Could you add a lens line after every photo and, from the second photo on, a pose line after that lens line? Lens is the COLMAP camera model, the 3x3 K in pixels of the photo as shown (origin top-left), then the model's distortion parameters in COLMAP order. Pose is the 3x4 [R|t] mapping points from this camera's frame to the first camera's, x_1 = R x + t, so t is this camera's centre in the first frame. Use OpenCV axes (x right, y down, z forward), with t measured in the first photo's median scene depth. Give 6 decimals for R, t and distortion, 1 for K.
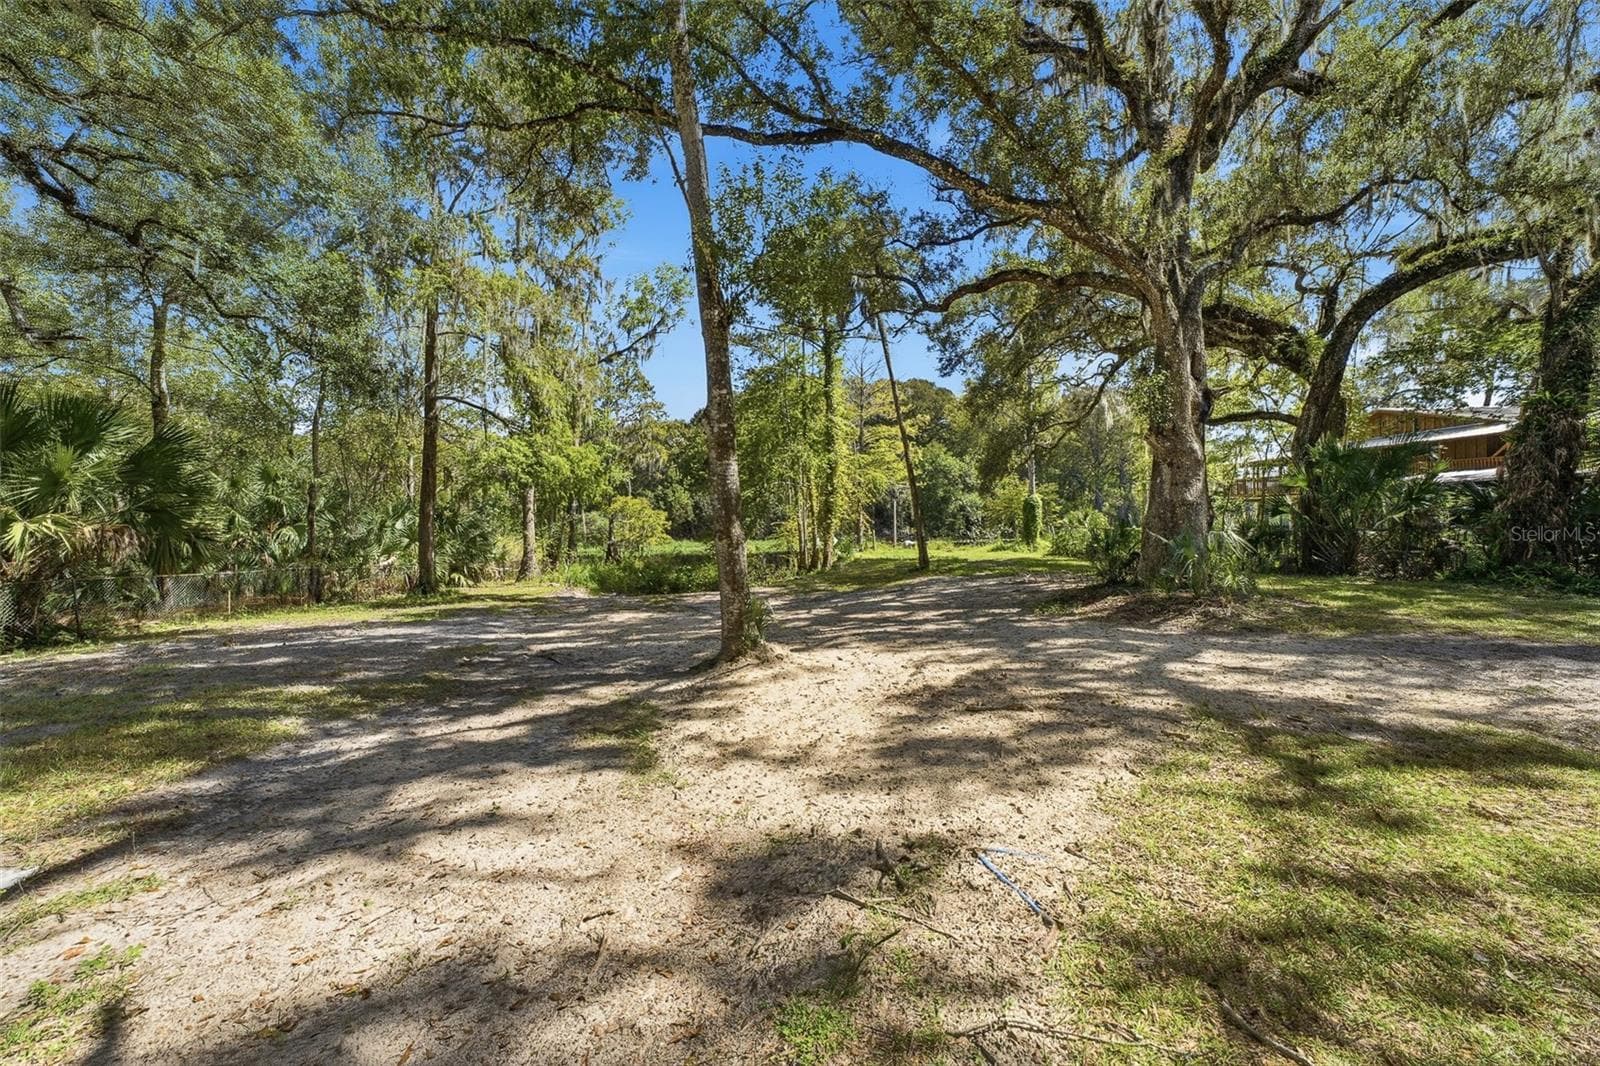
lens RADIAL K [[669.2, 0, 800.0], [0, 669.2, 533.0], [0, 0, 1]] dist [0.000617, 0.000154]
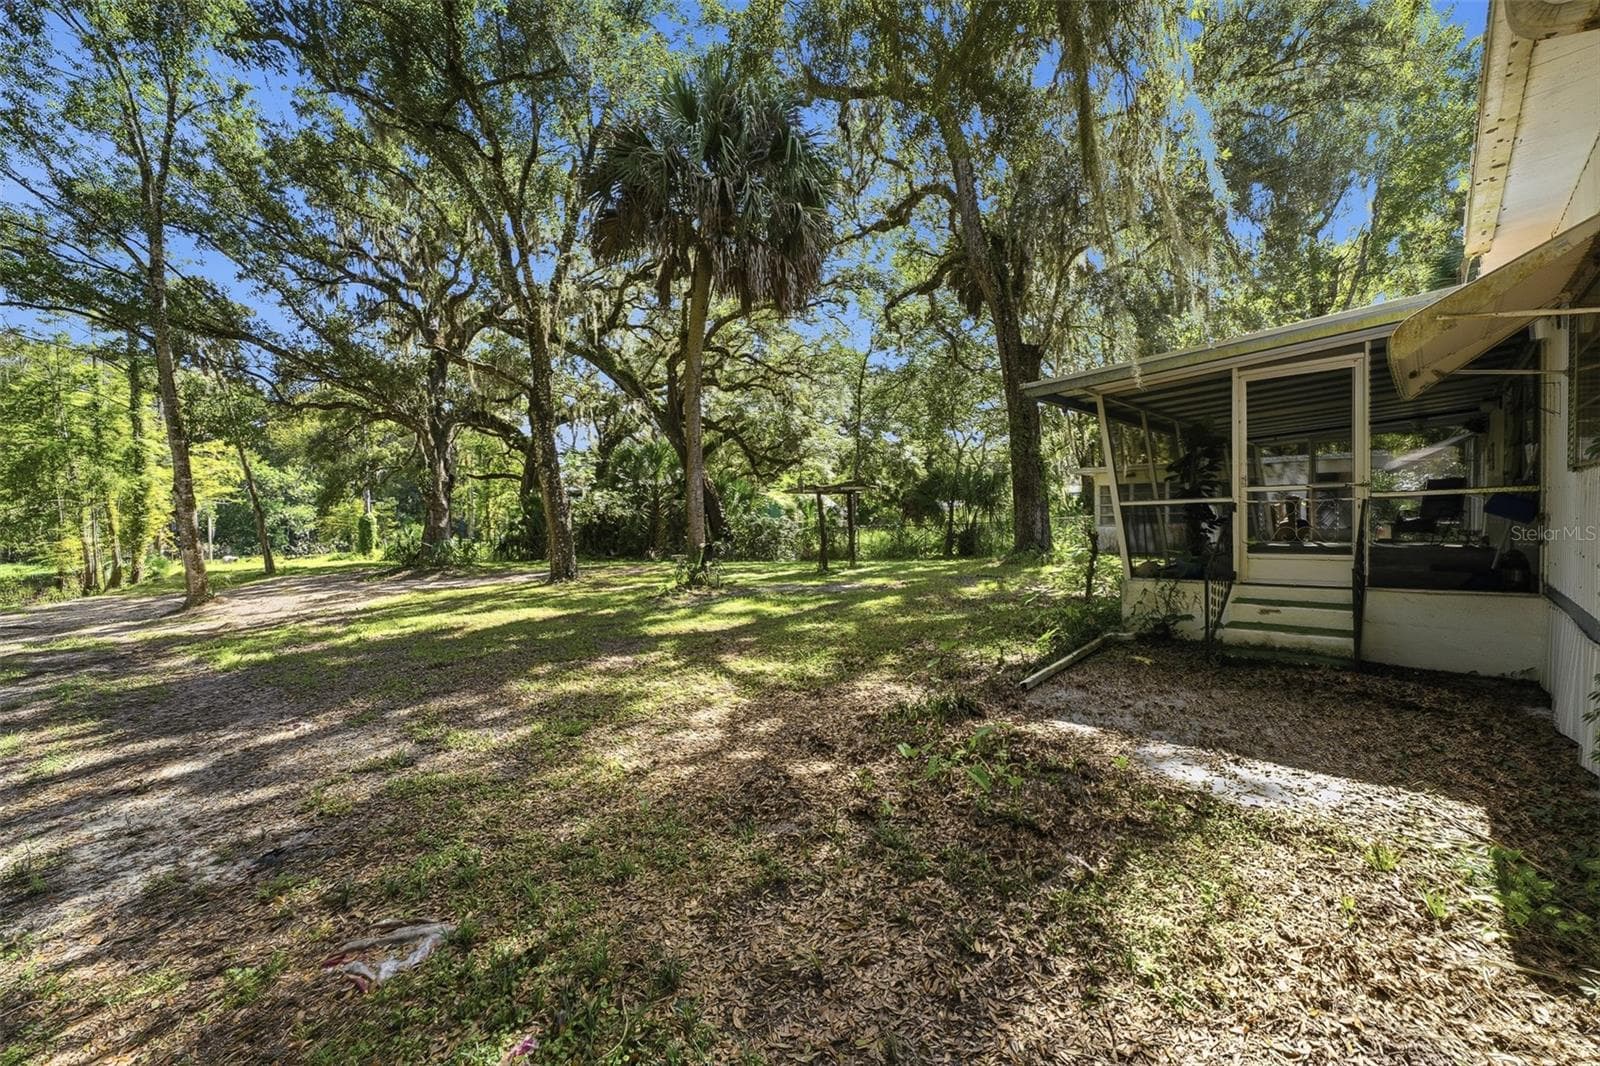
lens RADIAL K [[669.2, 0, 800.0], [0, 669.2, 533.0], [0, 0, 1]] dist [0.000617, 0.000154]
pose [[0.618372, -0.027593, 0.785401, -0.135628], [0.038304, 0.999254, 0.004948, 0.002486], [-0.784952, 0.027024, 0.618967, -0.408825]]
